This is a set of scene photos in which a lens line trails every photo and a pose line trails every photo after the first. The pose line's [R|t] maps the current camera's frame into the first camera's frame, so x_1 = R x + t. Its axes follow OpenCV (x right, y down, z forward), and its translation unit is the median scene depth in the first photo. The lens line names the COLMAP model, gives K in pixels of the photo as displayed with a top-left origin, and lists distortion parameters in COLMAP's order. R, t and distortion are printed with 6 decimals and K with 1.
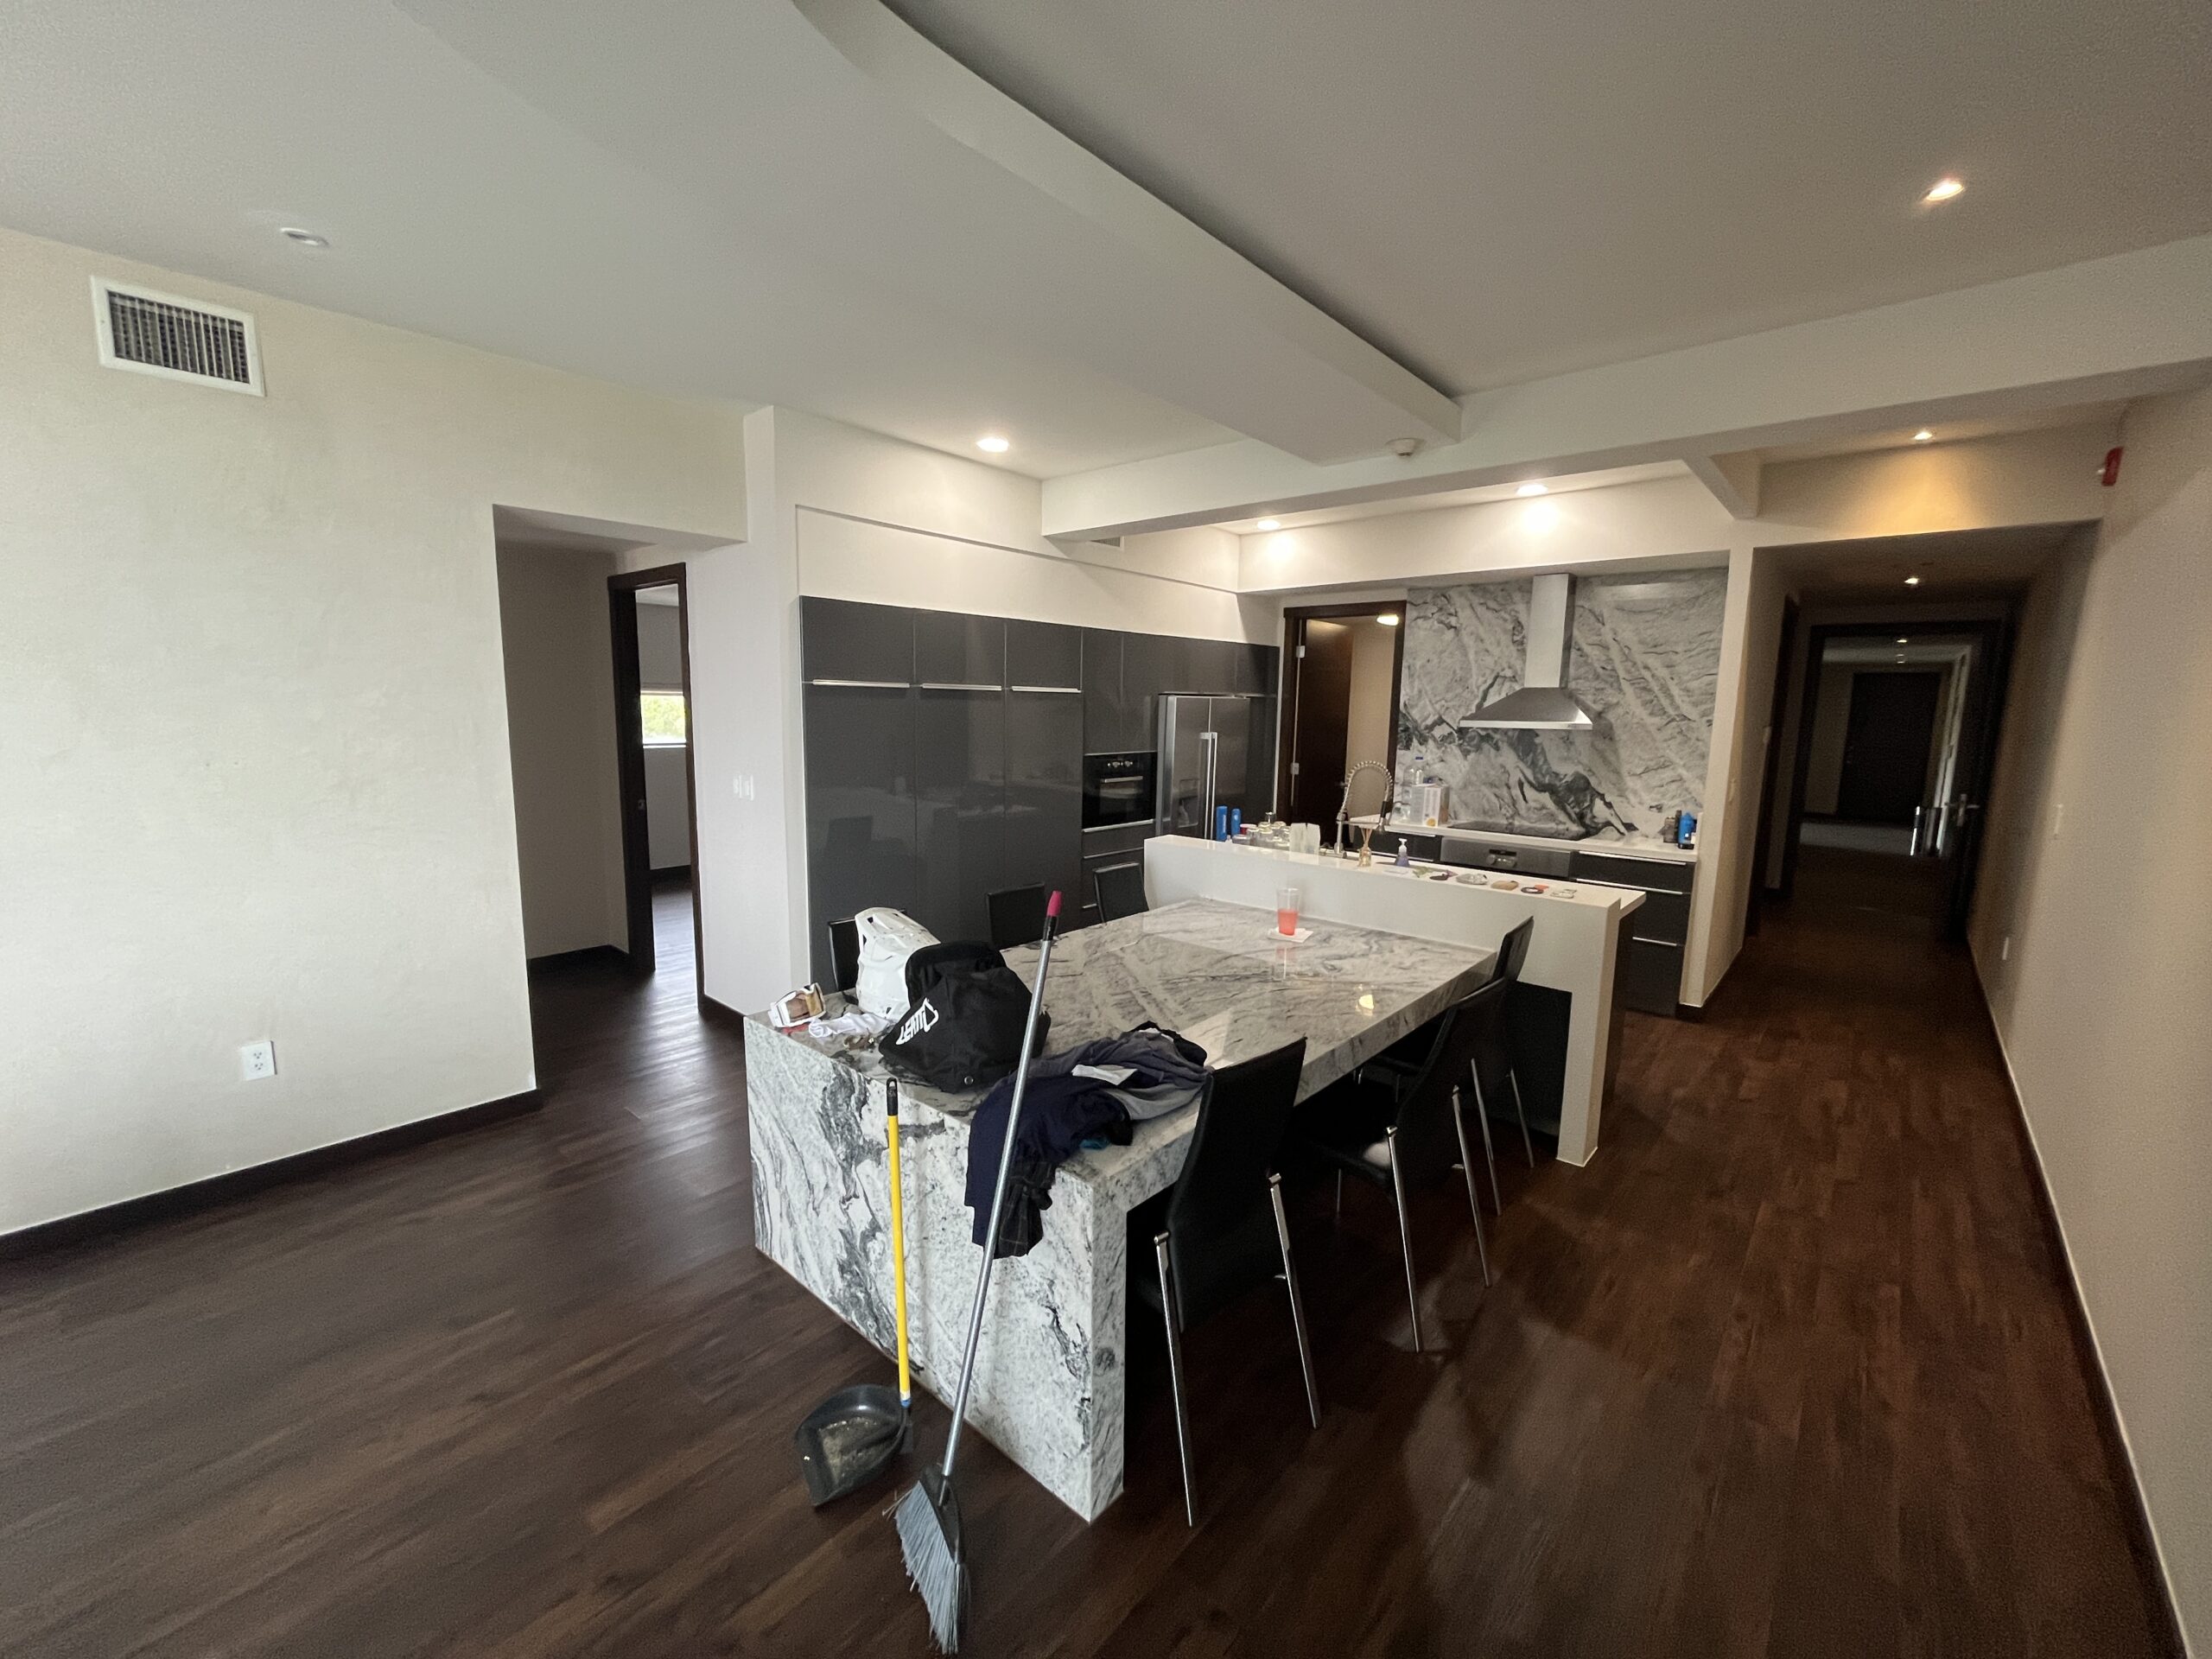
lens RADIAL K [[892.8, 0, 1112.8], [0, 892.8, 833.3], [0, 0, 1]] dist [-0.002024, -0.000619]
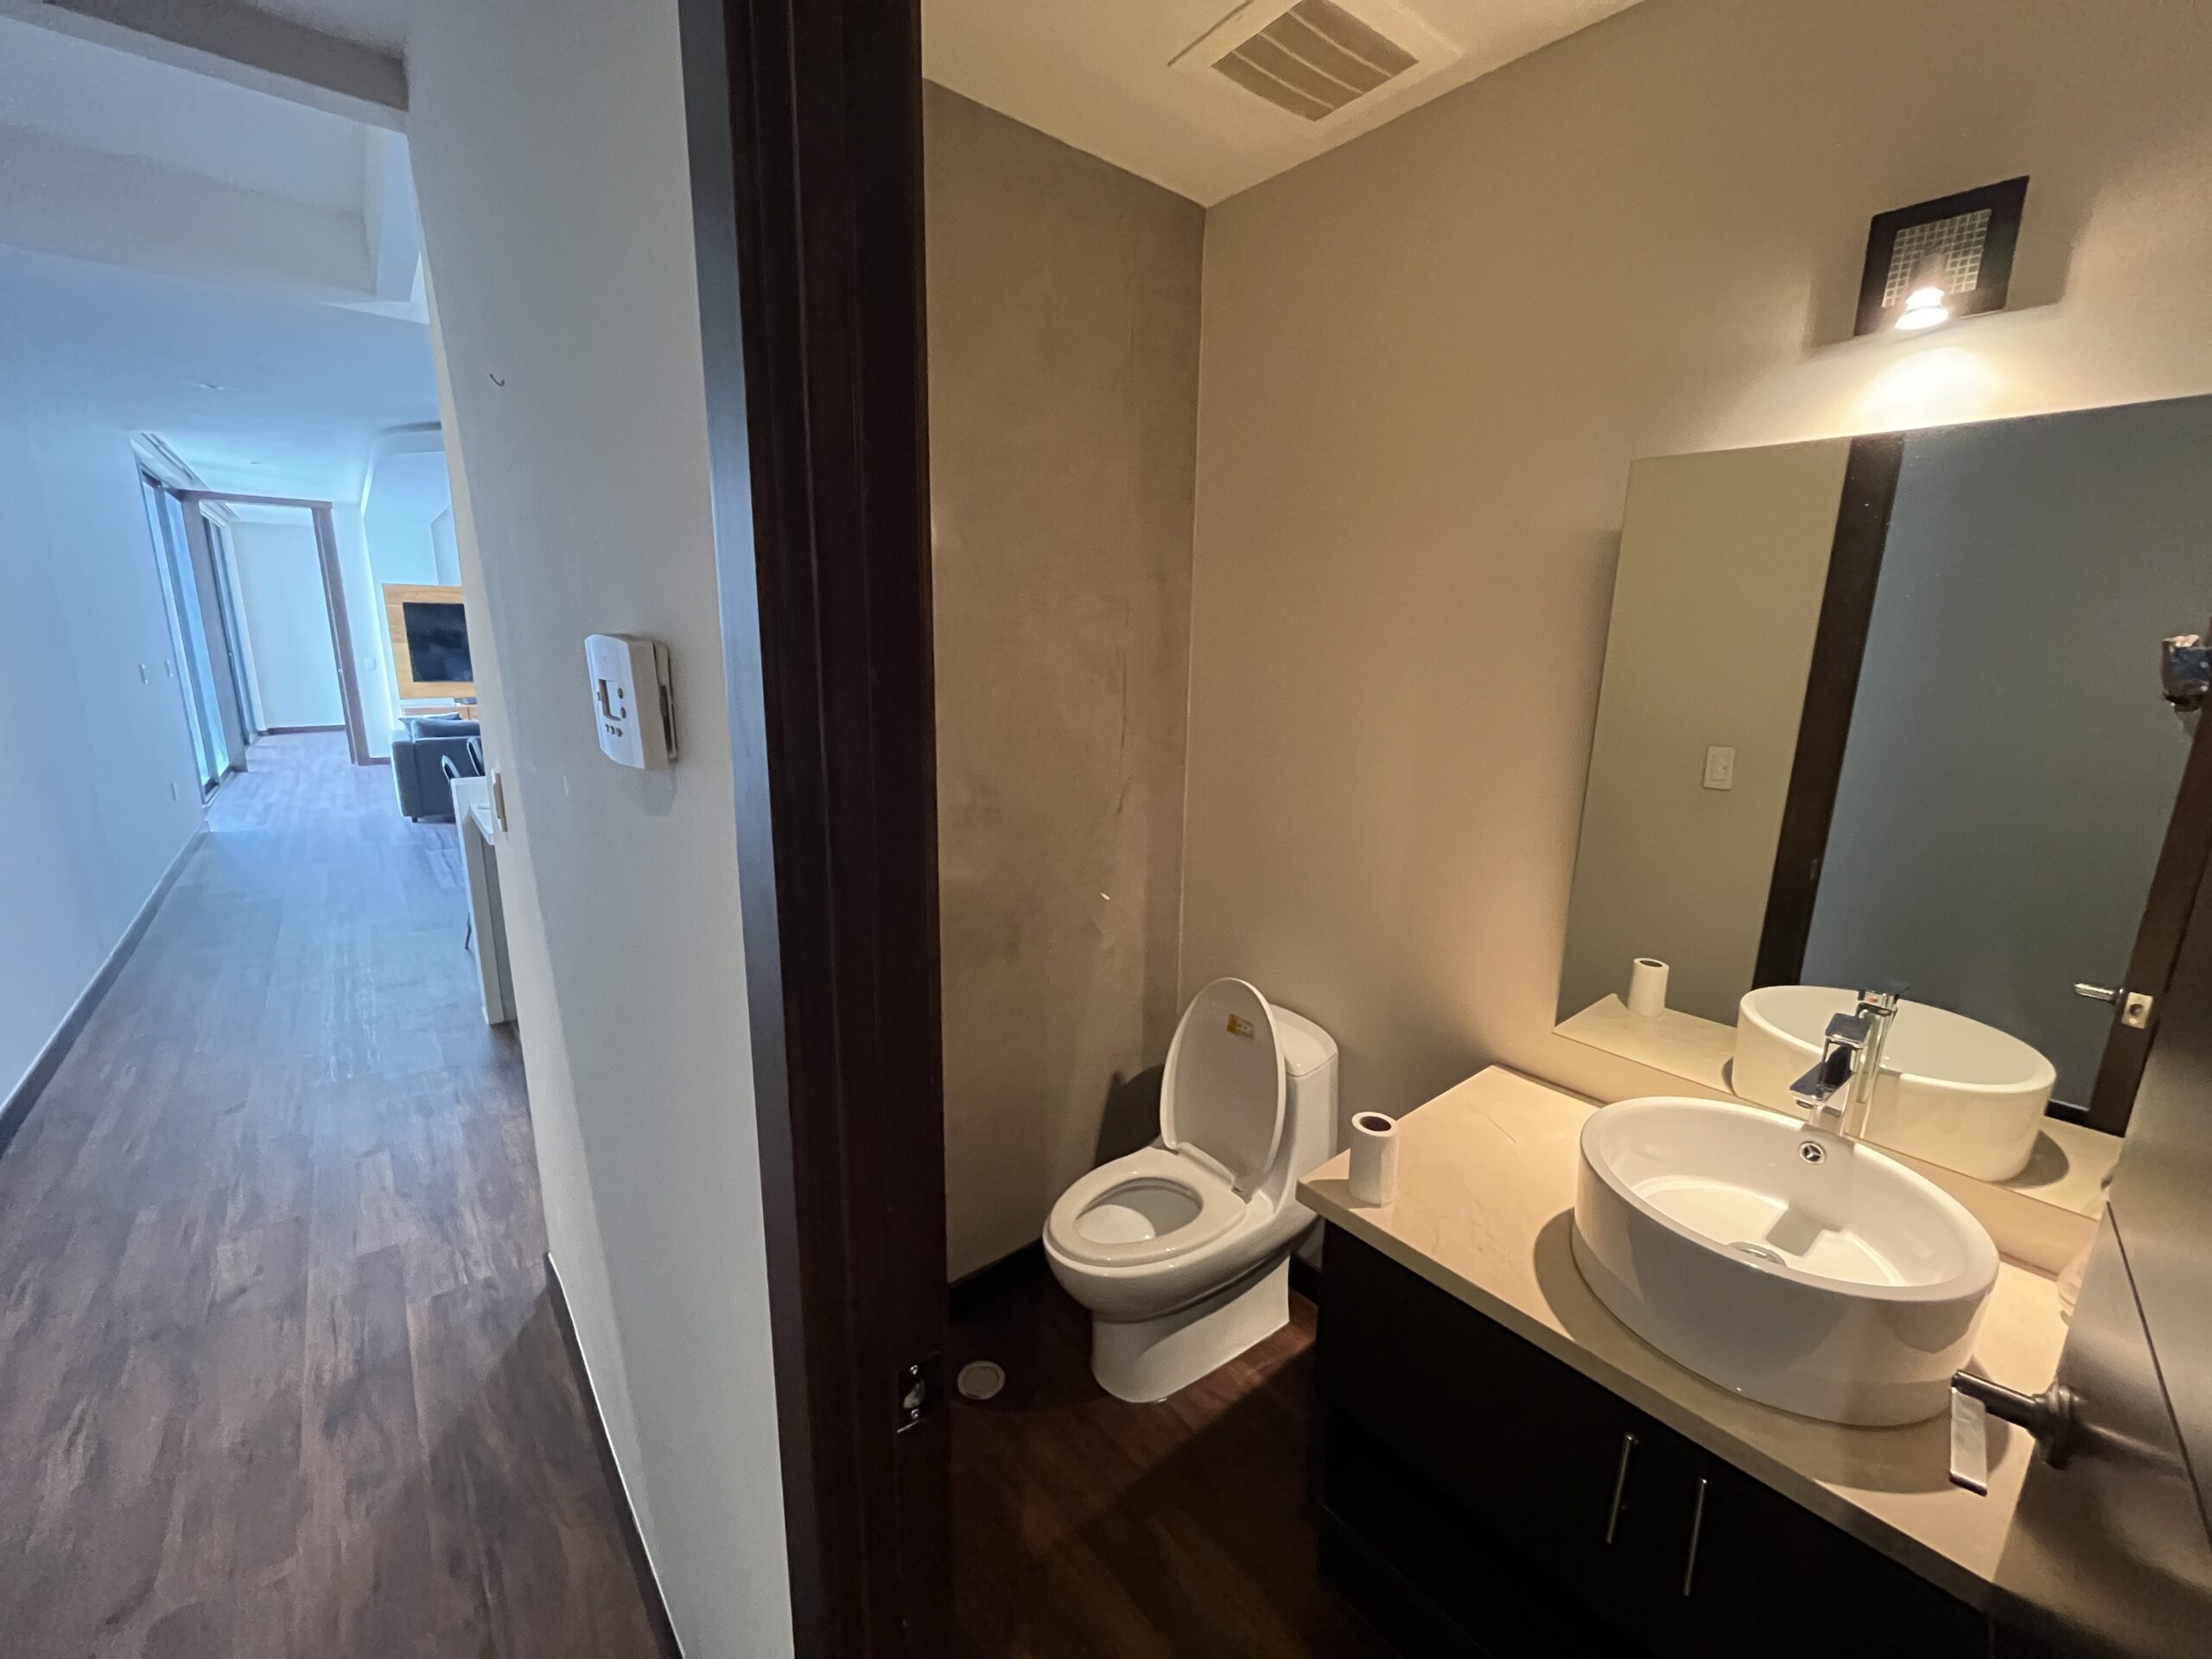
lens RADIAL K [[892.8, 0, 1101.7], [0, 892.8, 828.7], [0, 0, 1]] dist [-0.002024, -0.000619]
pose [[-0.156449, 0.192381, -0.968769, 0.861470], [-0.160053, 0.962945, 0.217072, -0.132100], [0.974632, 0.189015, -0.119861, 1.096057]]
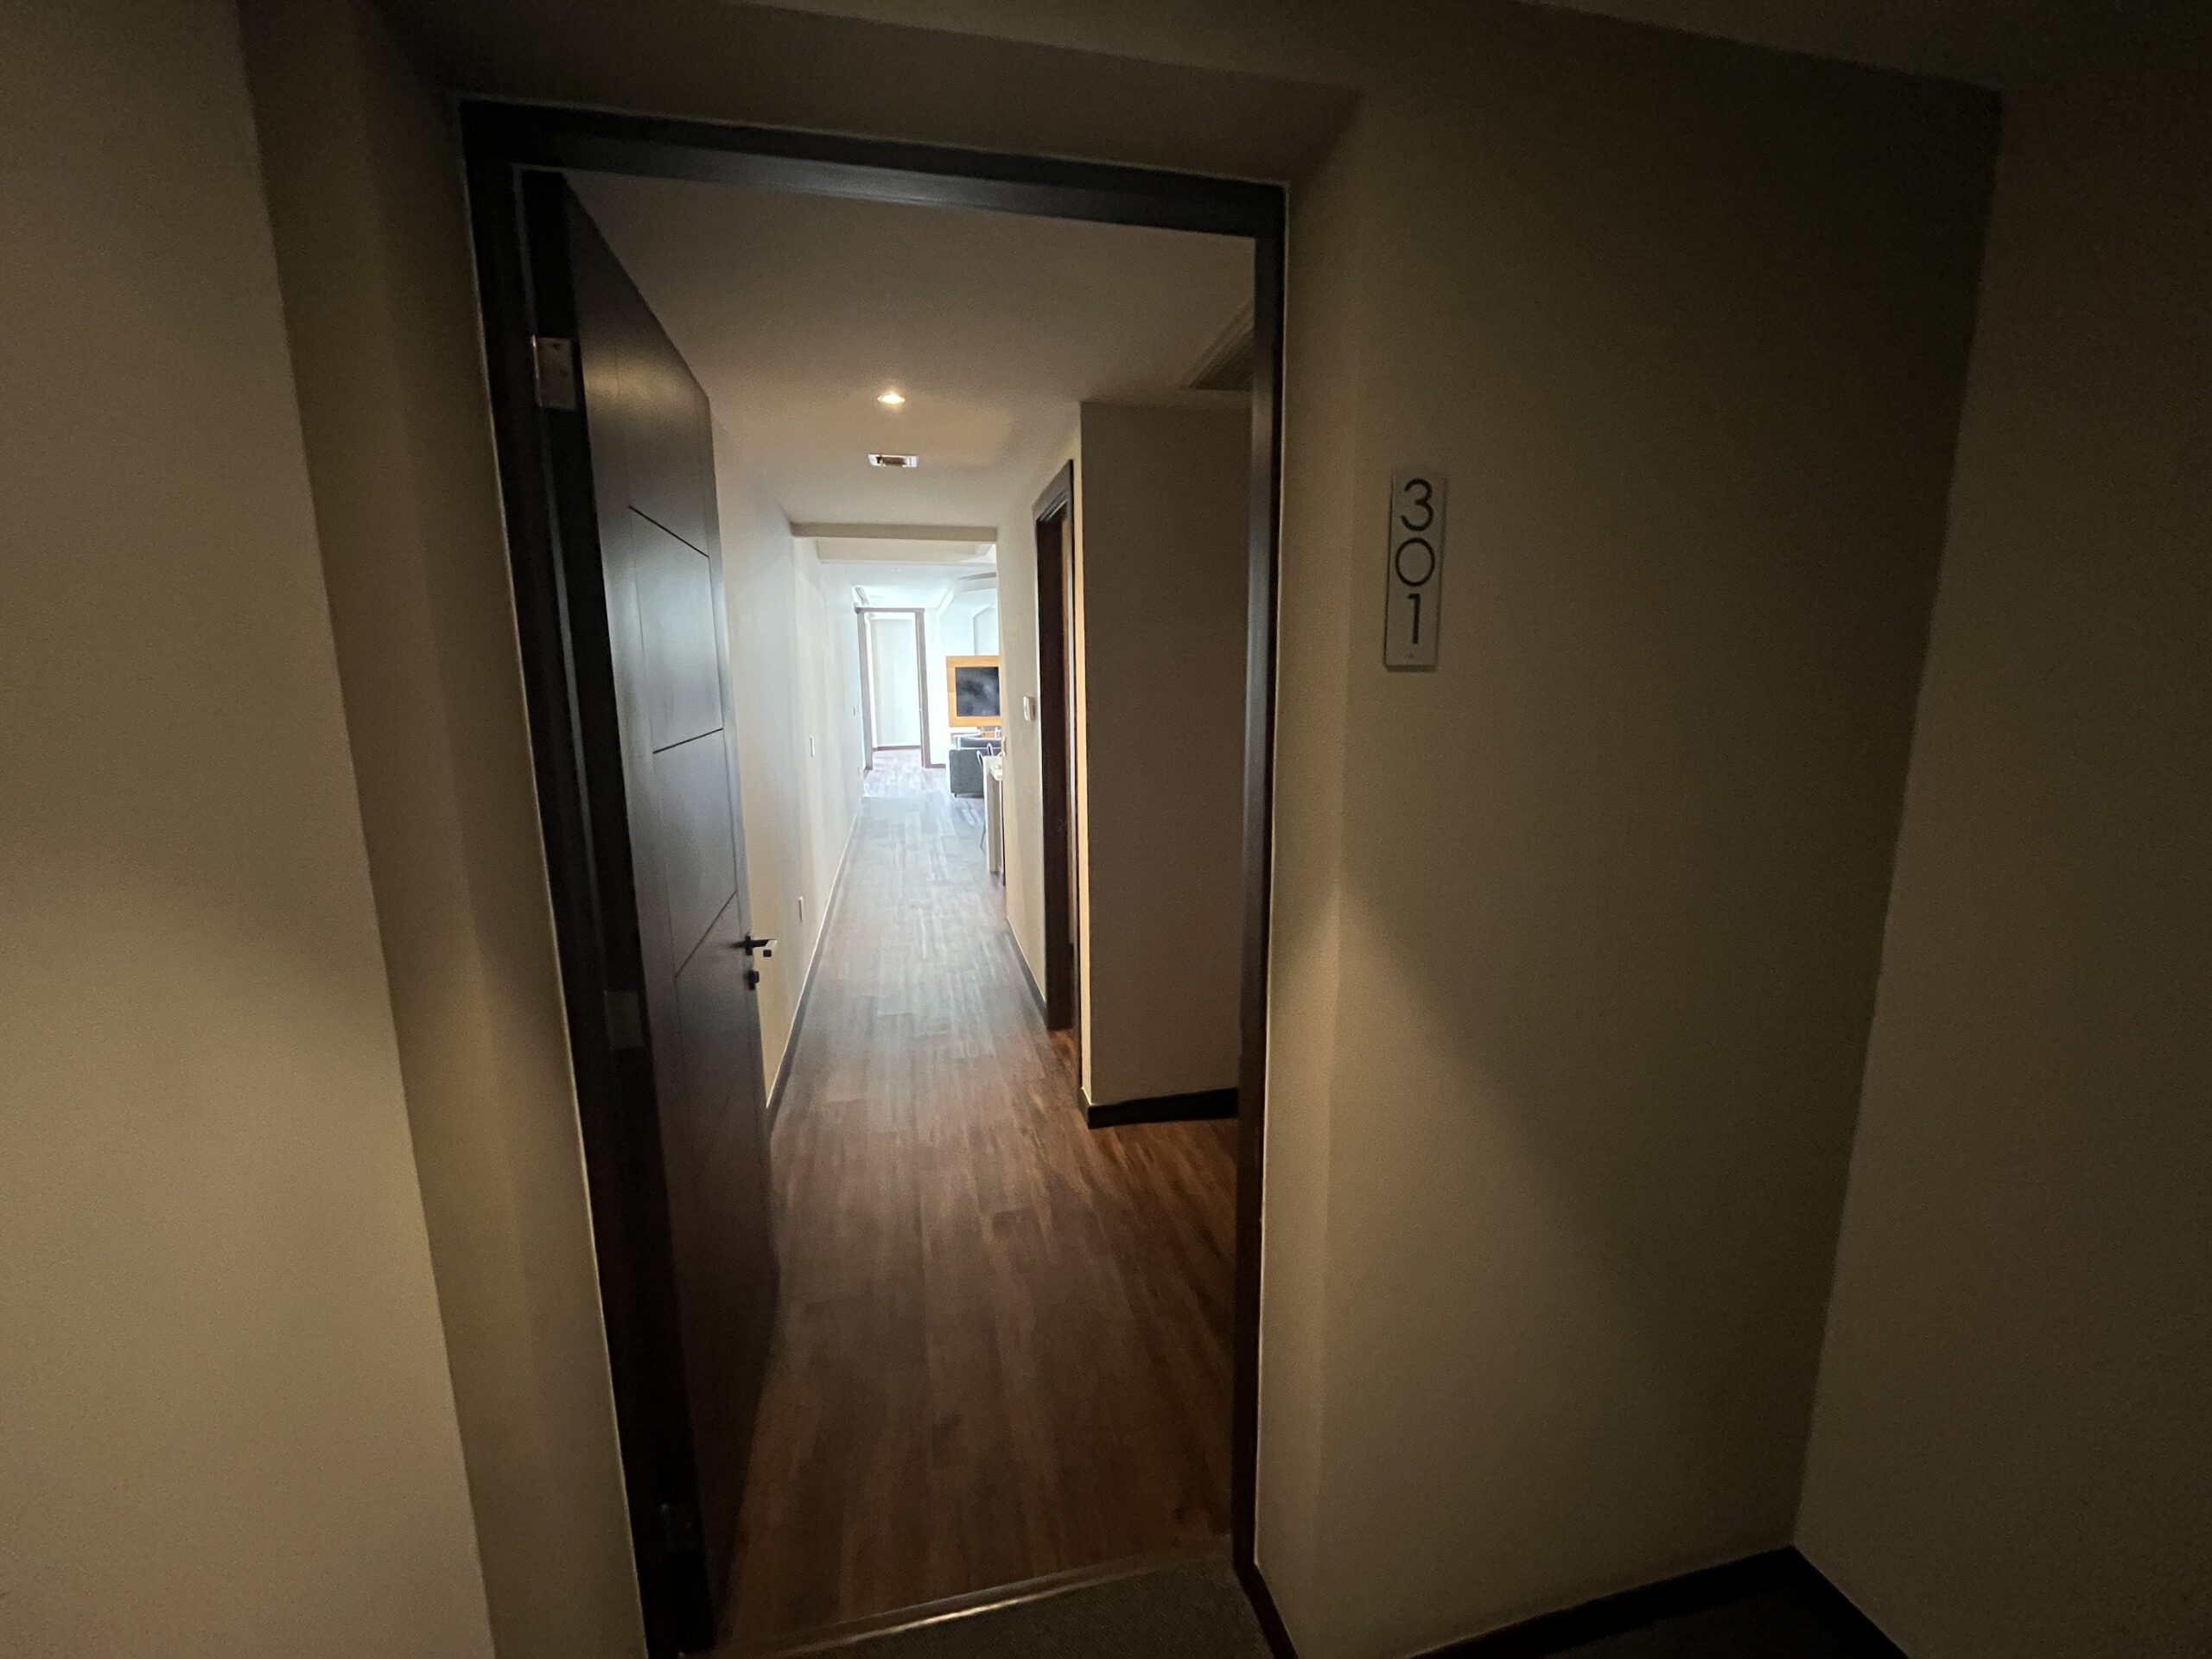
lens RADIAL K [[892.8, 0, 1099.8], [0, 892.8, 827.9], [0, 0, 1]] dist [-0.002024, -0.000619]
pose [[-0.592168, 0.131755, -0.794970, 1.308557], [-0.110888, 0.963833, 0.242341, -0.201532], [0.798148, 0.231660, -0.556141, 1.490633]]
